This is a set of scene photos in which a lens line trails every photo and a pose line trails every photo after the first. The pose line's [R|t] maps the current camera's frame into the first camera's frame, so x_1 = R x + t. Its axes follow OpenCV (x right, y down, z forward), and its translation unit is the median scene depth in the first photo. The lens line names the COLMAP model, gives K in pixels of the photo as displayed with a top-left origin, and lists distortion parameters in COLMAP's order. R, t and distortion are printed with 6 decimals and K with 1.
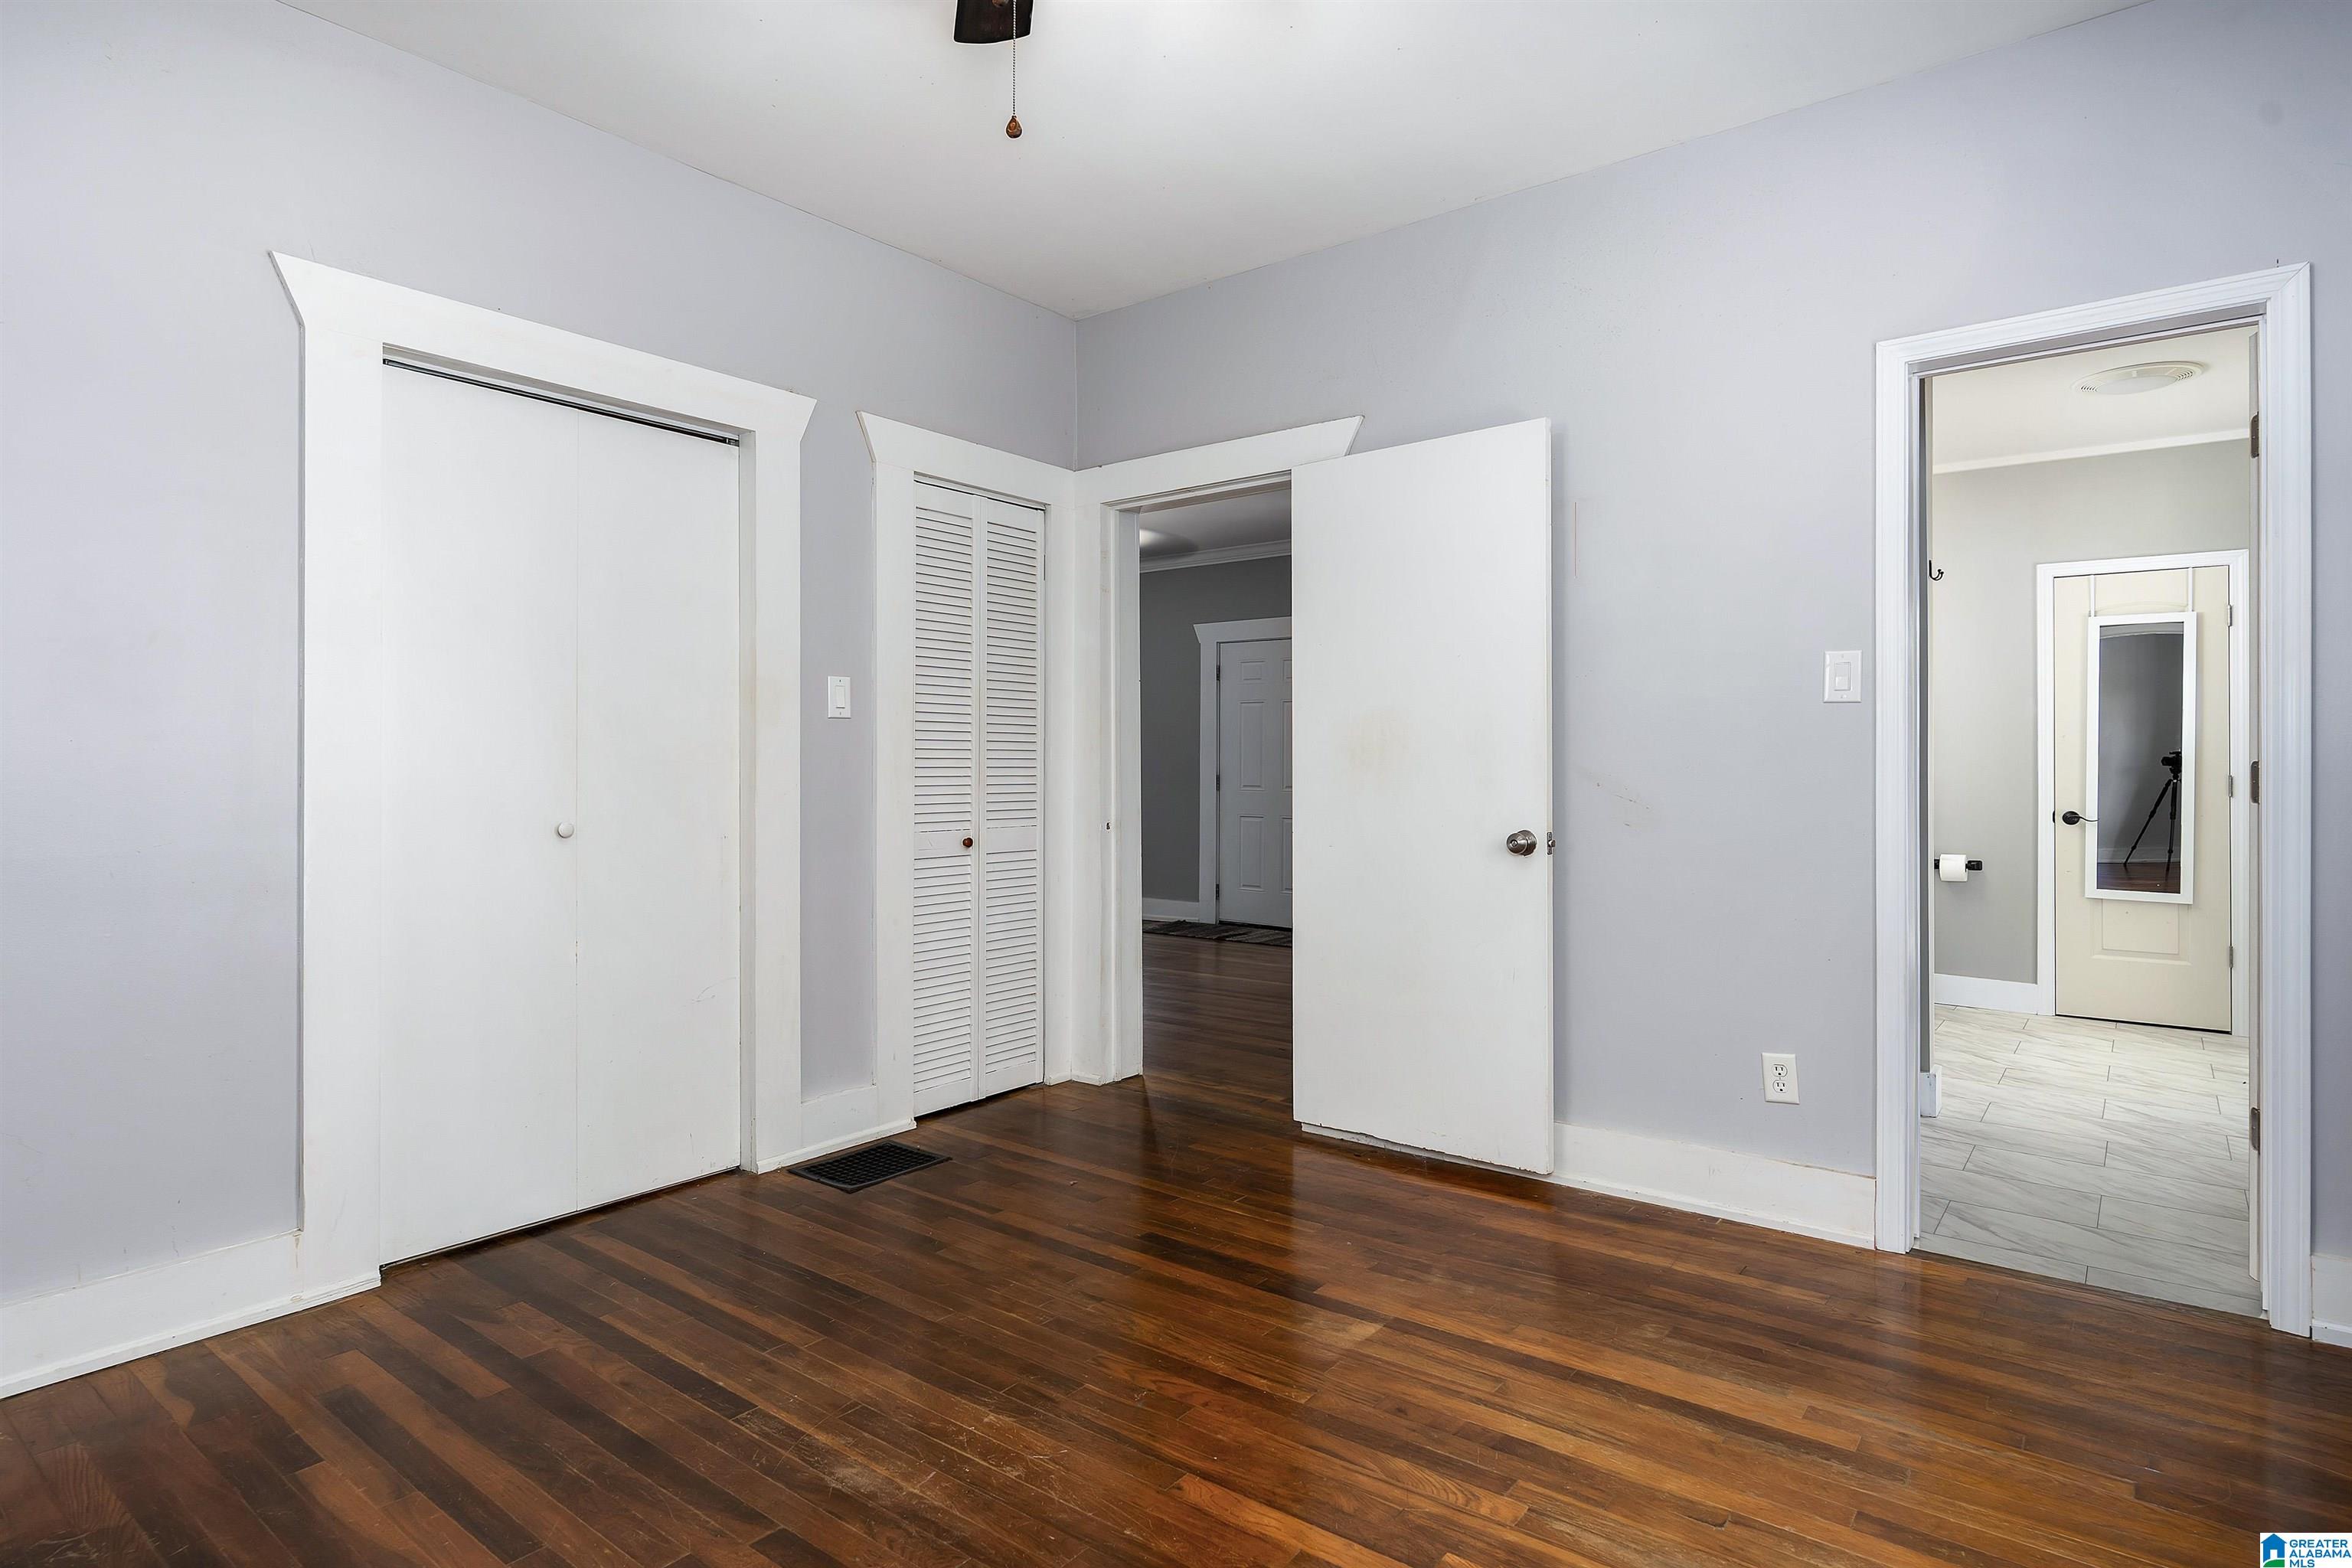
lens RADIAL K [[1241.5, 0, 1169.0], [0, 1241.5, 779.7], [0, 0, 1]] dist [-0.005531, 0.000008]
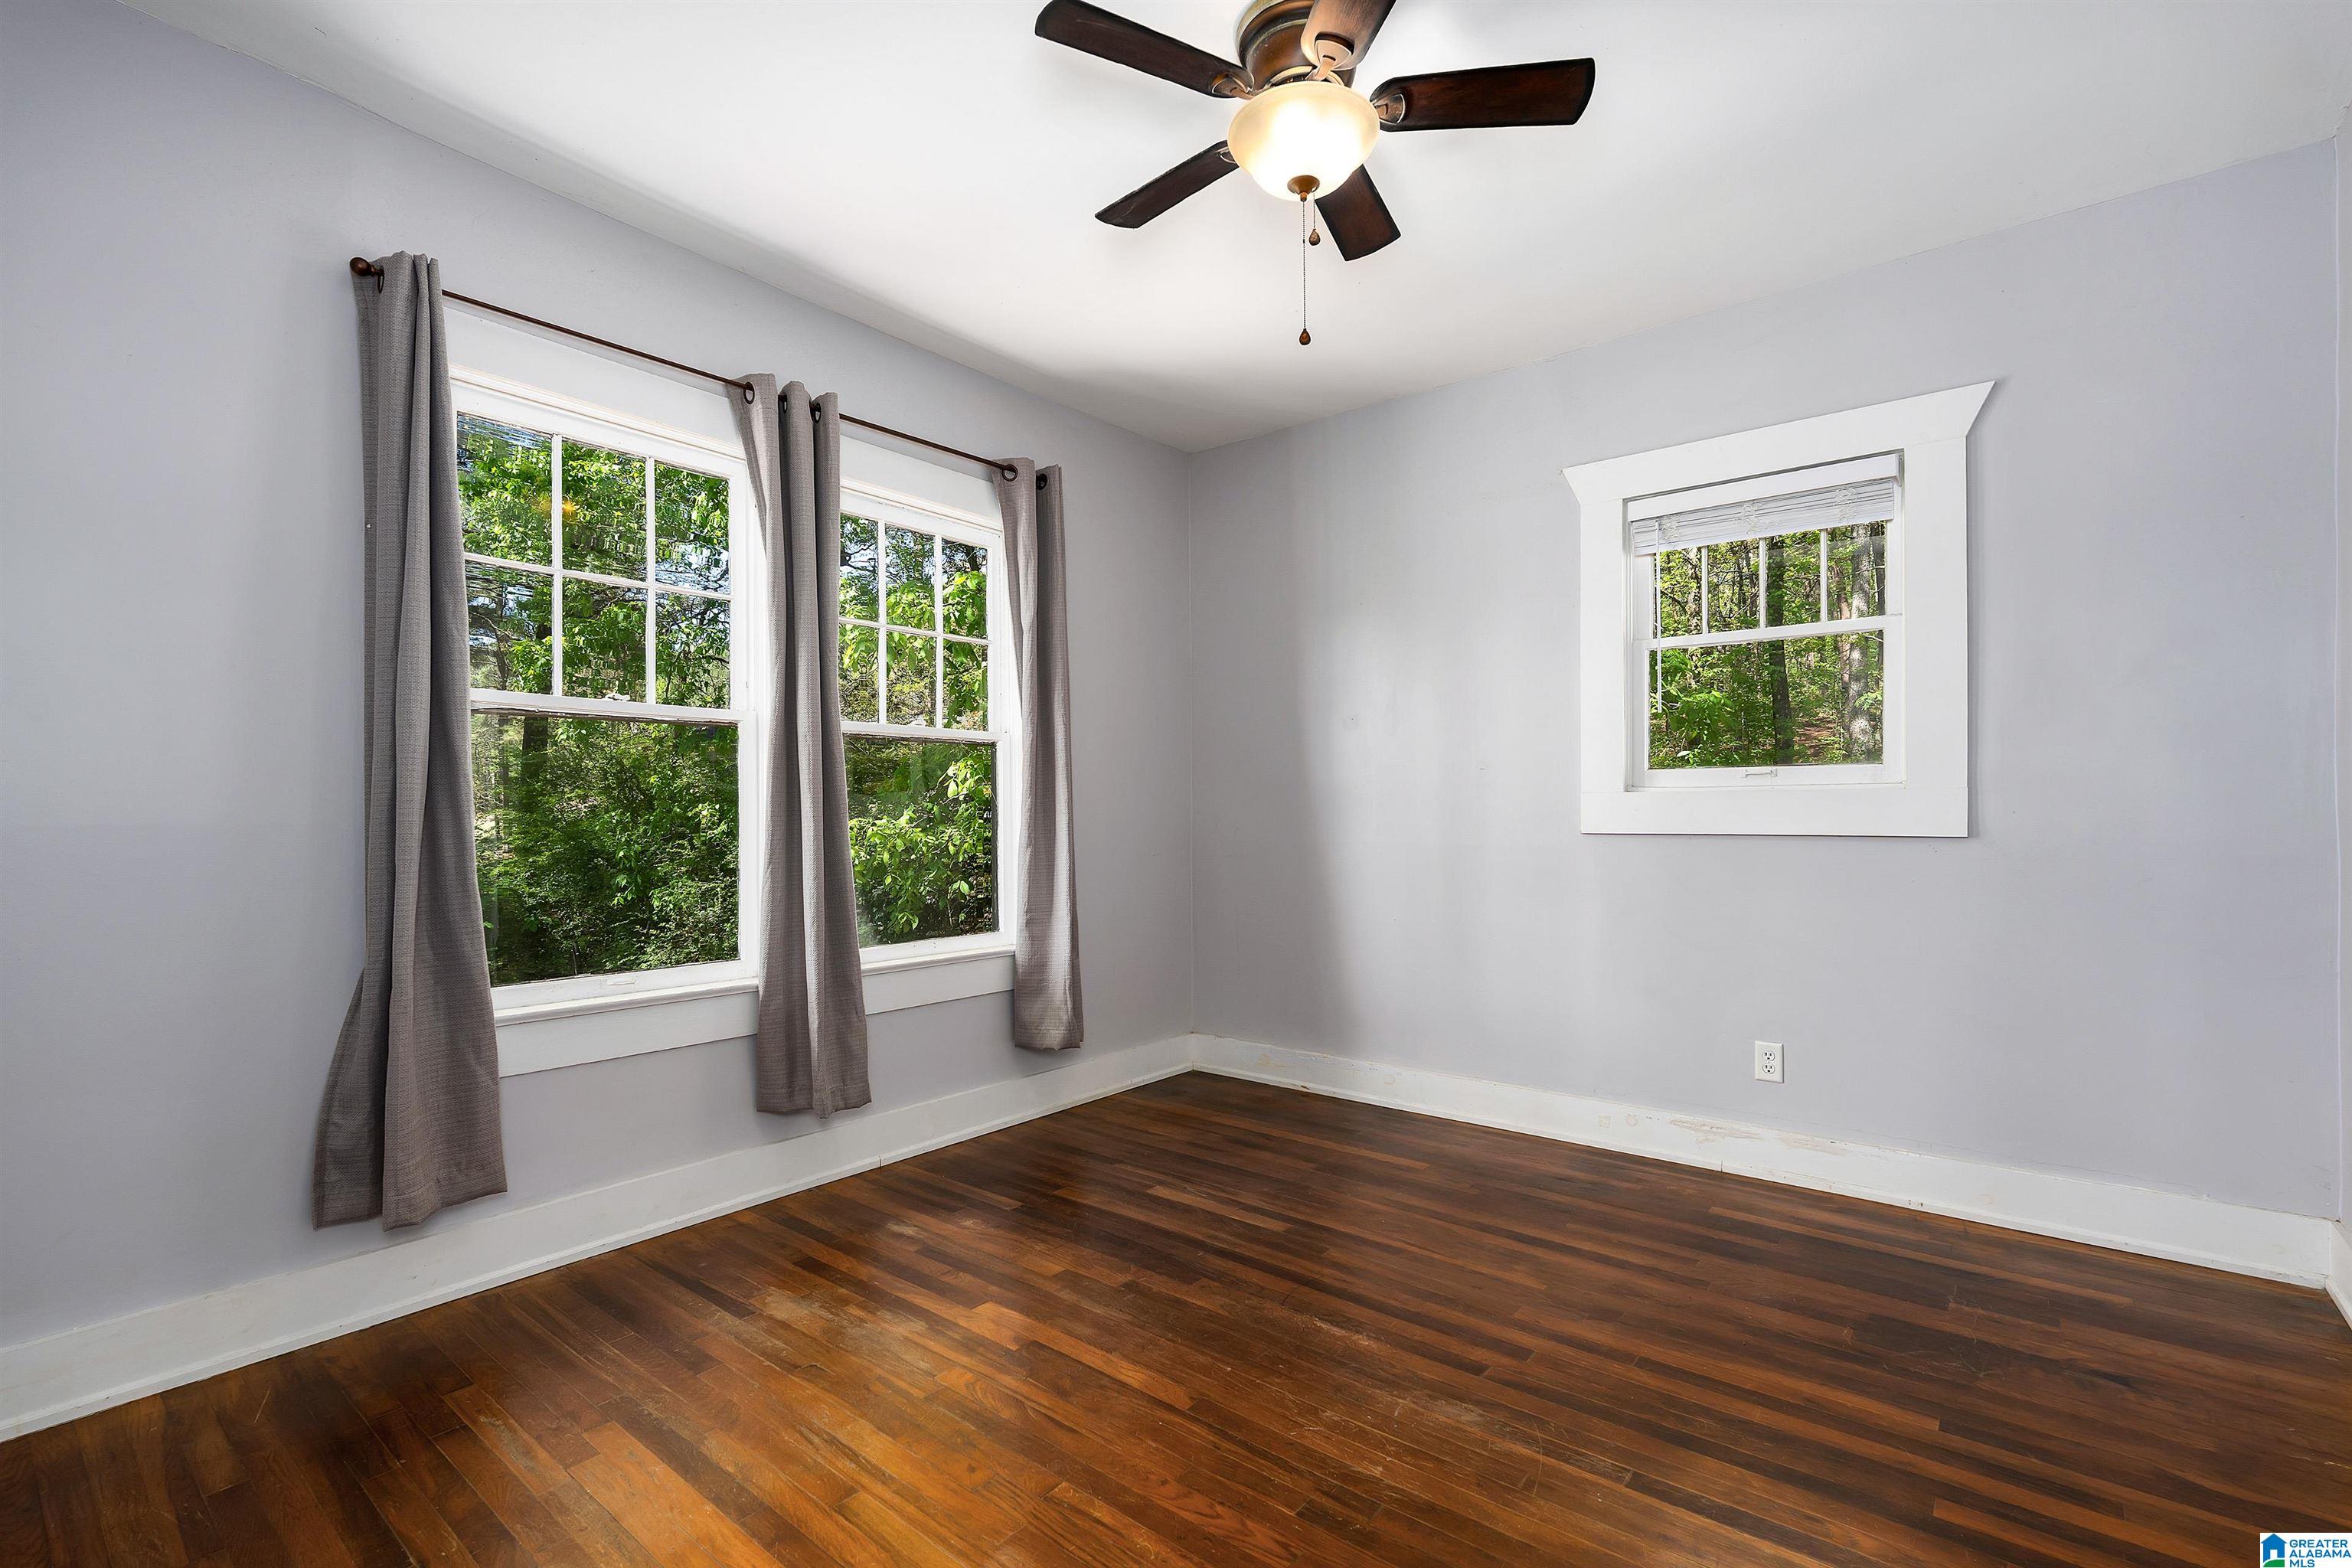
lens RADIAL K [[1025.7, 0, 1178.4], [0, 1025.7, 801.6], [0, 0, 1]] dist [-0.010224, 0.000432]
pose [[-0.999907, 0.006130, 0.012218, 0.005667], [0.006122, 0.999981, -0.000683, -0.036990], [-0.012222, -0.000608, -0.999925, 2.019389]]
